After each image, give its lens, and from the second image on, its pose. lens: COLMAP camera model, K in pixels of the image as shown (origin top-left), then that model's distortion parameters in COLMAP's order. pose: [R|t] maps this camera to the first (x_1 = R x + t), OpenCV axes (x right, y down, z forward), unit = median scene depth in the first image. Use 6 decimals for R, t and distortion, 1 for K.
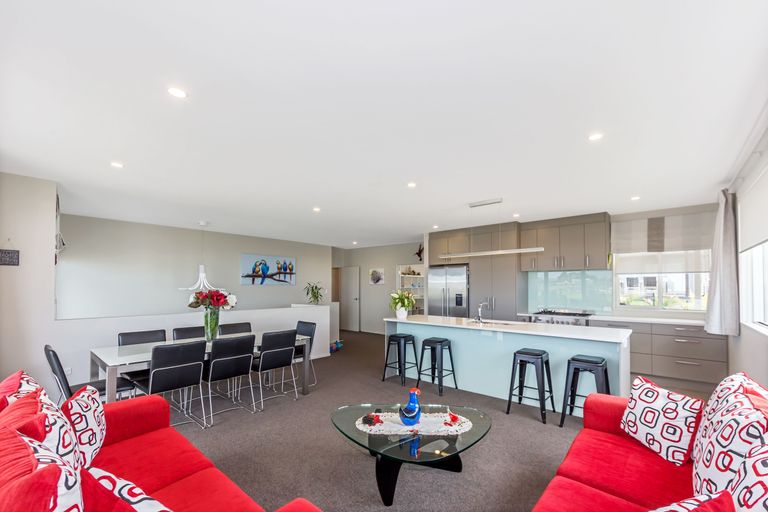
lens RADIAL K [[332.1, 0, 387.0], [0, 332.1, 287.2], [0, 0, 1]] dist [0.000673, 0.000049]
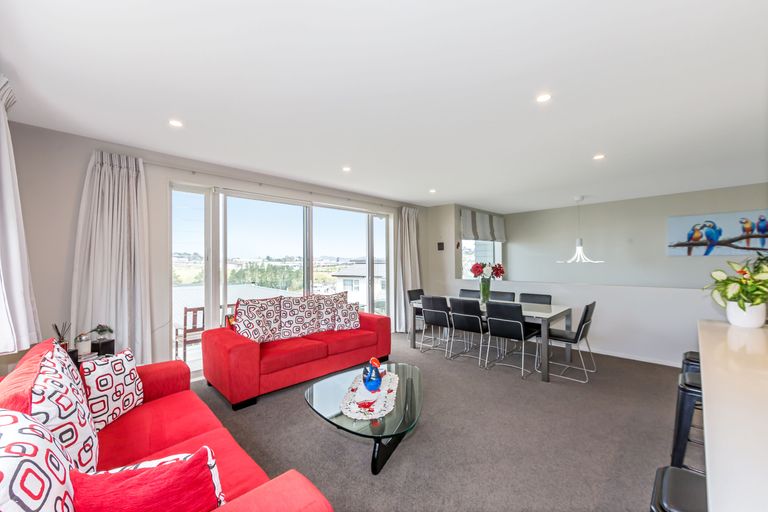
lens RADIAL K [[292.5, 0, 384.0], [0, 292.5, 256.0], [0, 0, 1]] dist [0.000048, 0.000040]
pose [[-0.071813, -0.020862, -0.997200, 0.317331], [0.005439, 0.999758, -0.021307, 0.003192], [0.997403, -0.006954, -0.071682, 0.359381]]
